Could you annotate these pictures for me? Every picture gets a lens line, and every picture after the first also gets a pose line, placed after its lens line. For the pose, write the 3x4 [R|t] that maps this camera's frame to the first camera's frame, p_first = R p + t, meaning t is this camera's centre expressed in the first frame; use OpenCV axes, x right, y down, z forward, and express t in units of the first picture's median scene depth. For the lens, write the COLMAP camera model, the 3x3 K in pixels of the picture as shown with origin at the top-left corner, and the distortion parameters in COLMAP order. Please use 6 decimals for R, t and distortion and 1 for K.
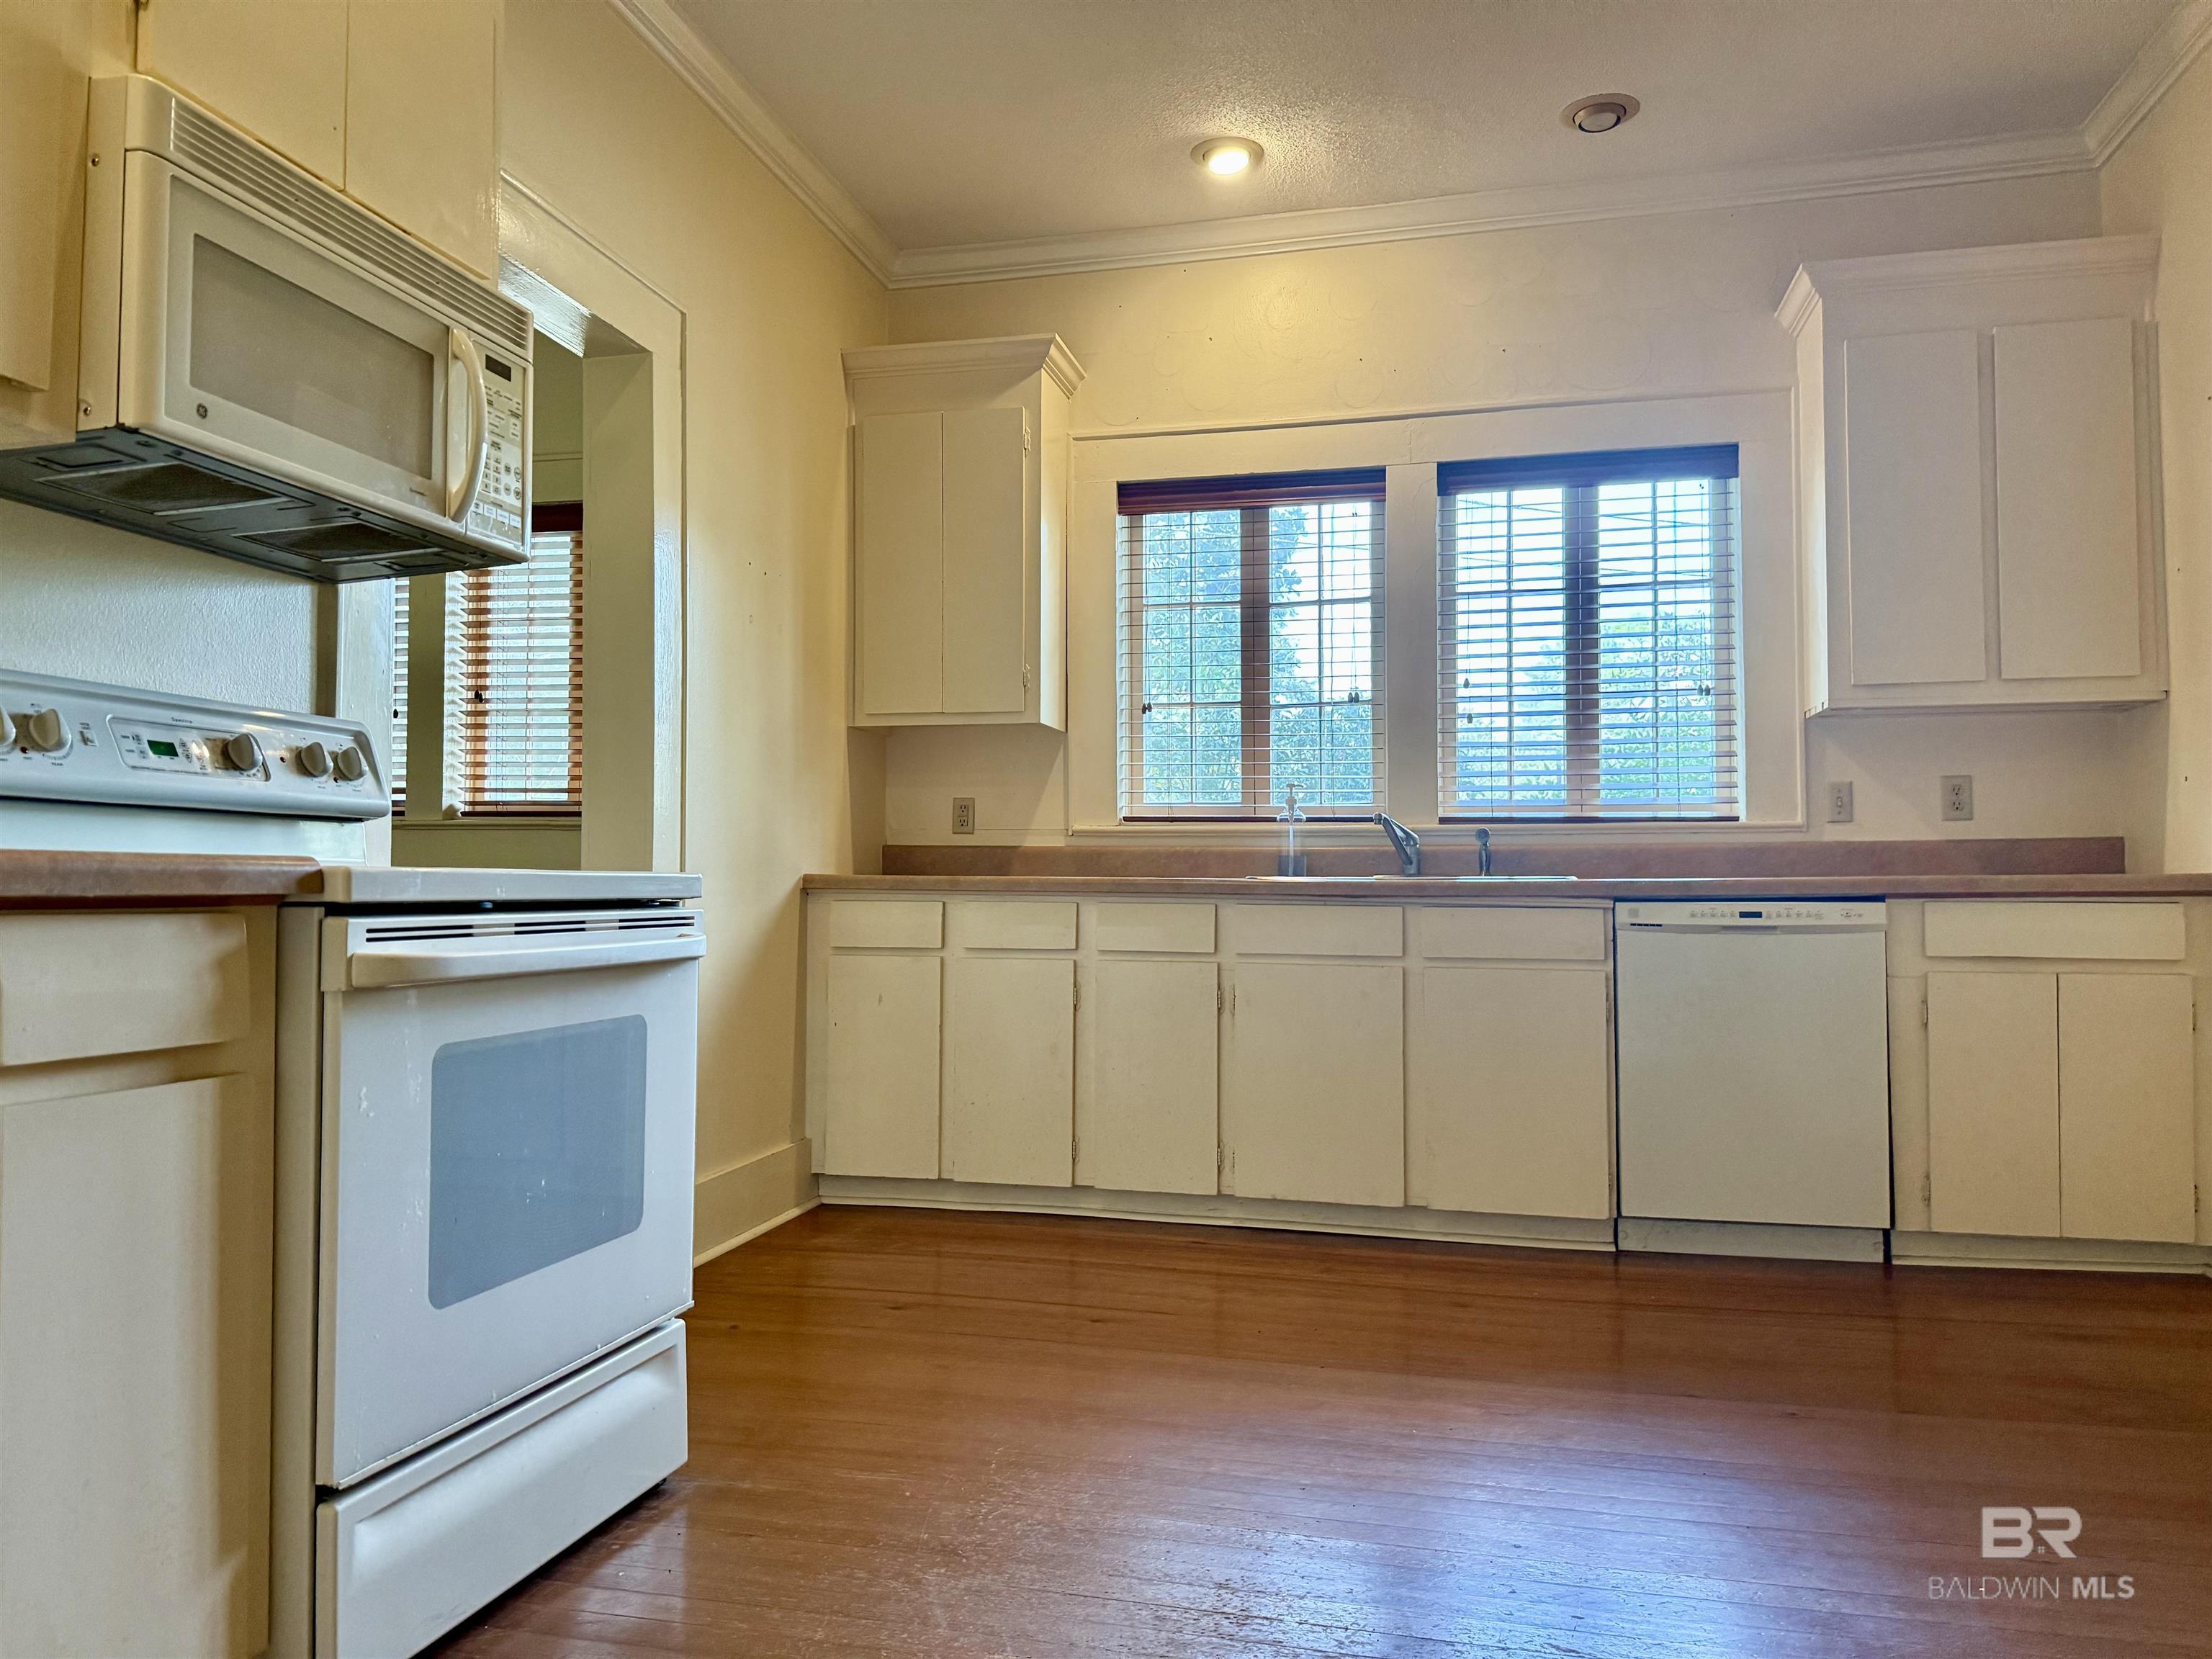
lens RADIAL K [[1567.9, 0, 1100.6], [0, 1567.9, 826.3], [0, 0, 1]] dist [0.056273, -0.059590]
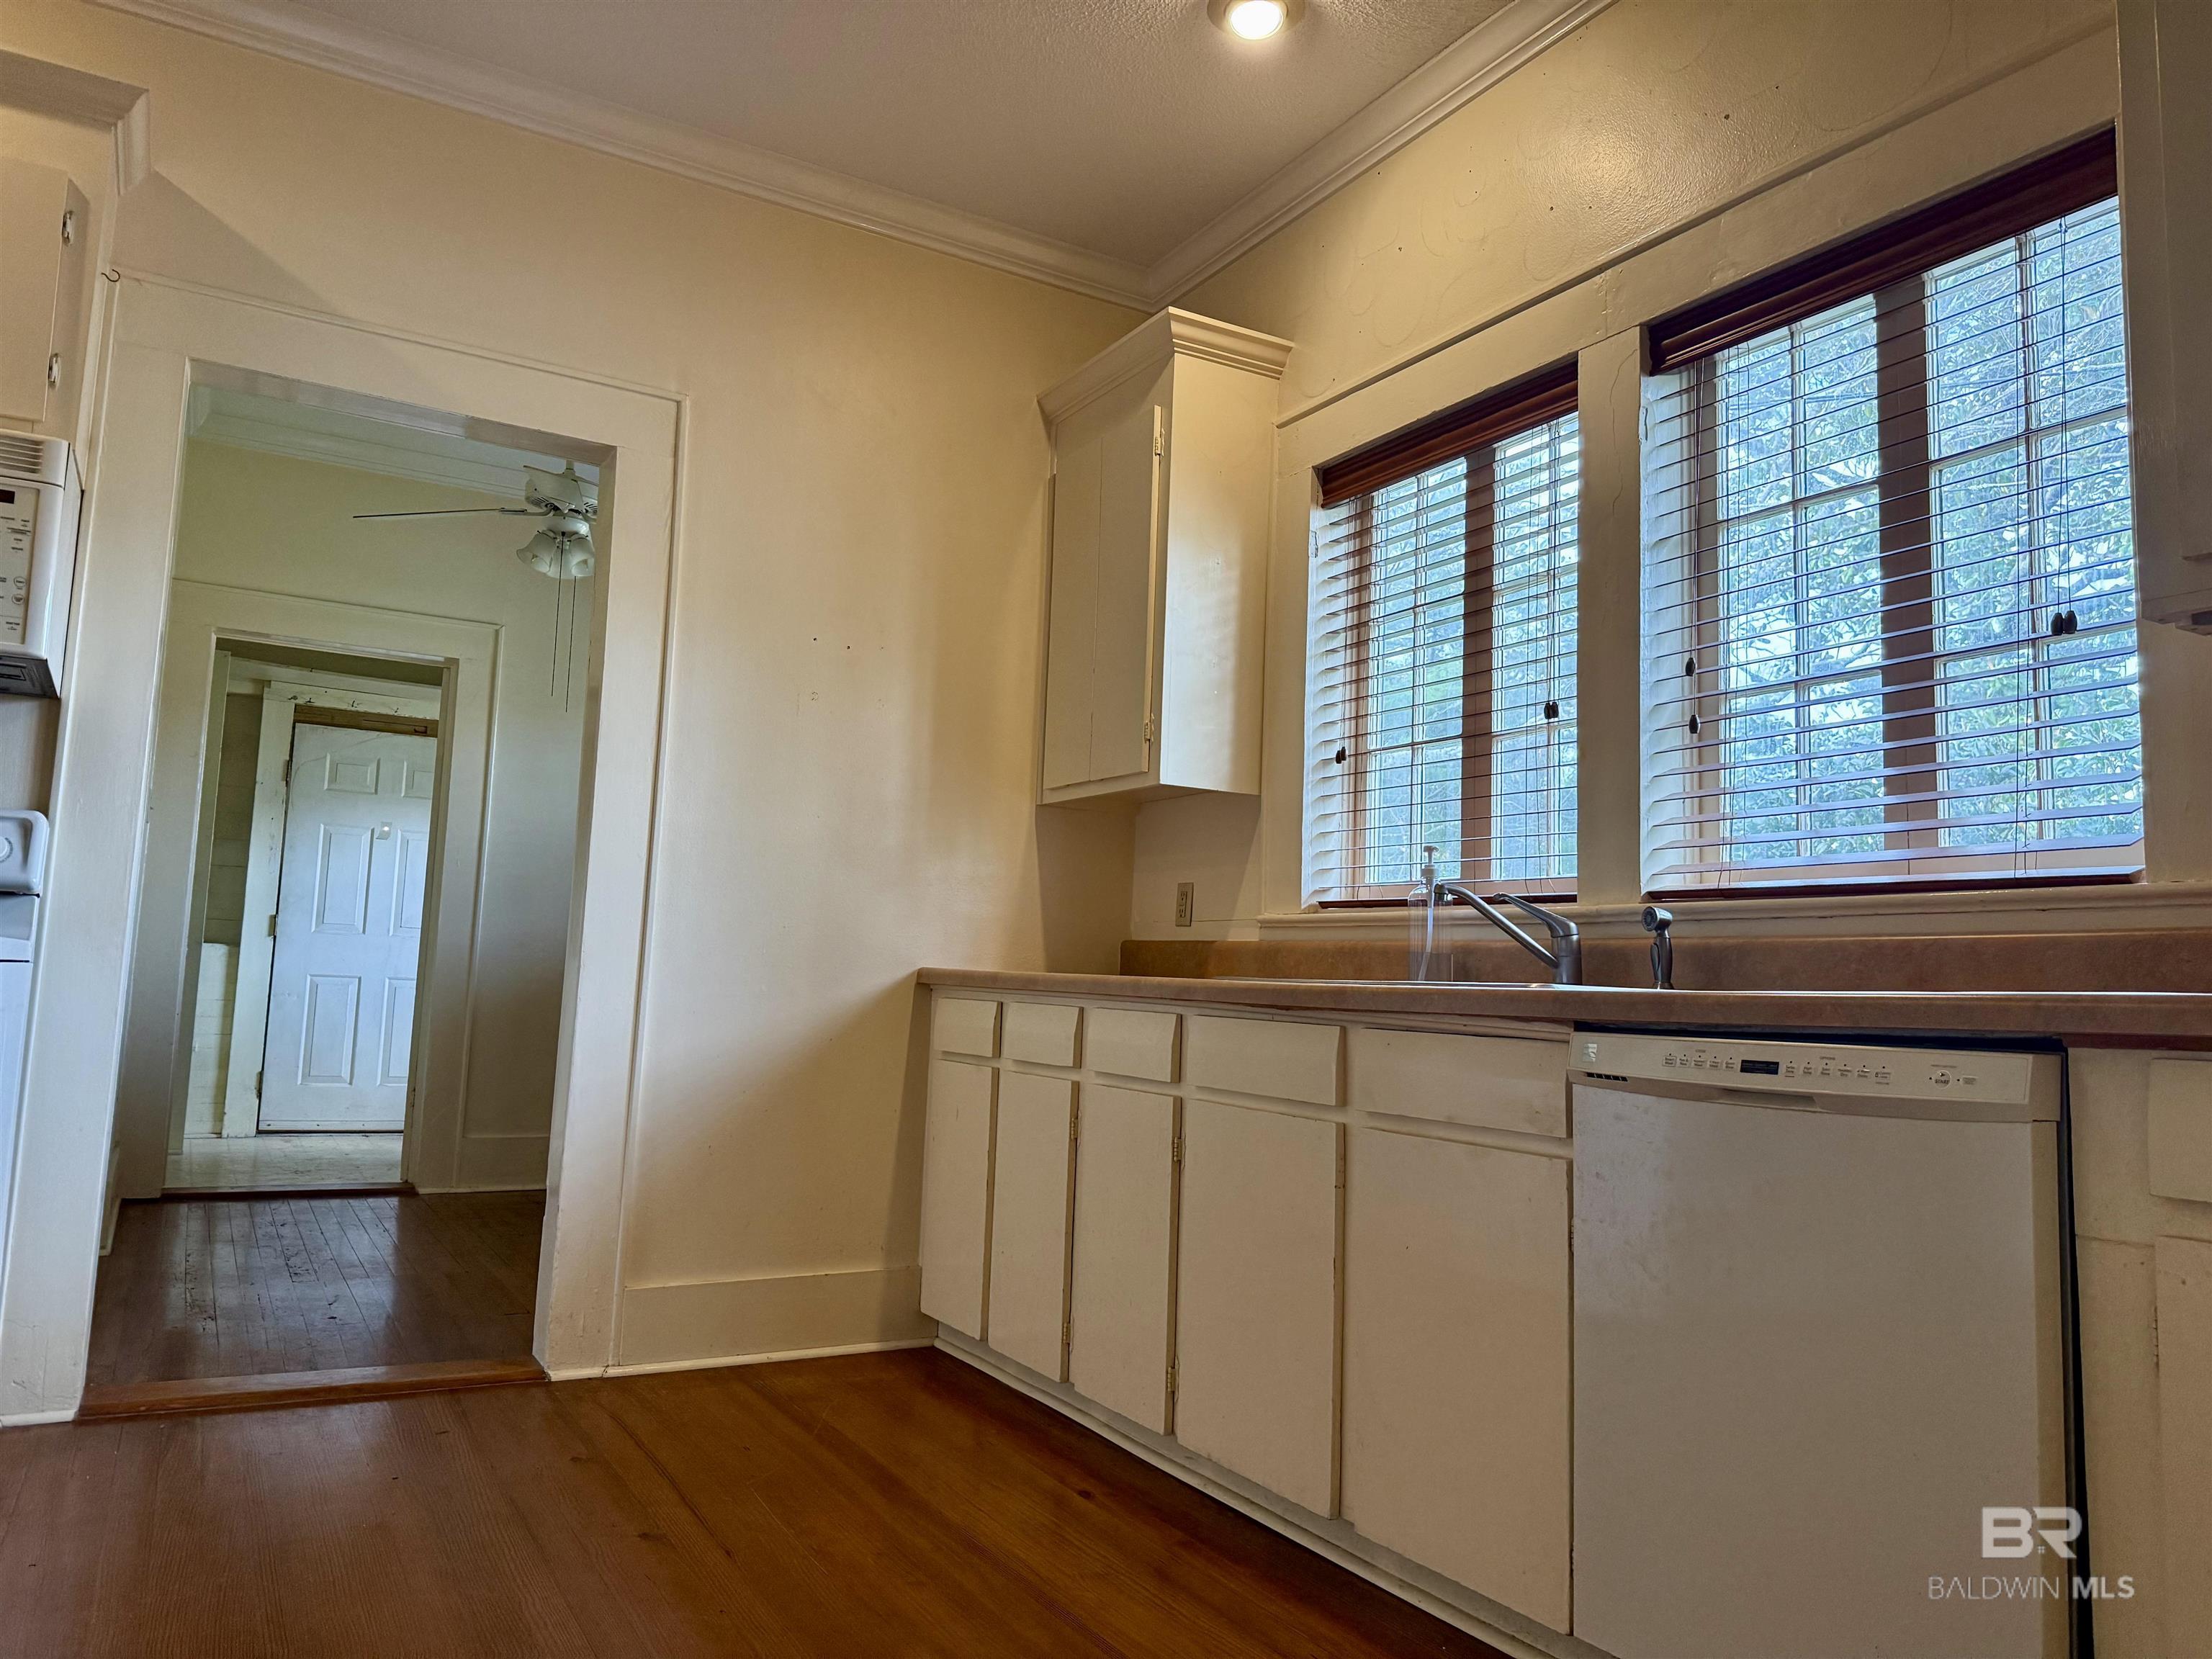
lens RADIAL K [[1567.9, 0, 1100.0], [0, 1567.9, 822.9], [0, 0, 1]] dist [0.056273, -0.059590]
pose [[0.677852, -0.055243, -0.733120, 0.527296], [-0.006517, 0.996682, -0.081128, 0.018793], [0.735169, 0.059771, 0.675244, 0.439736]]
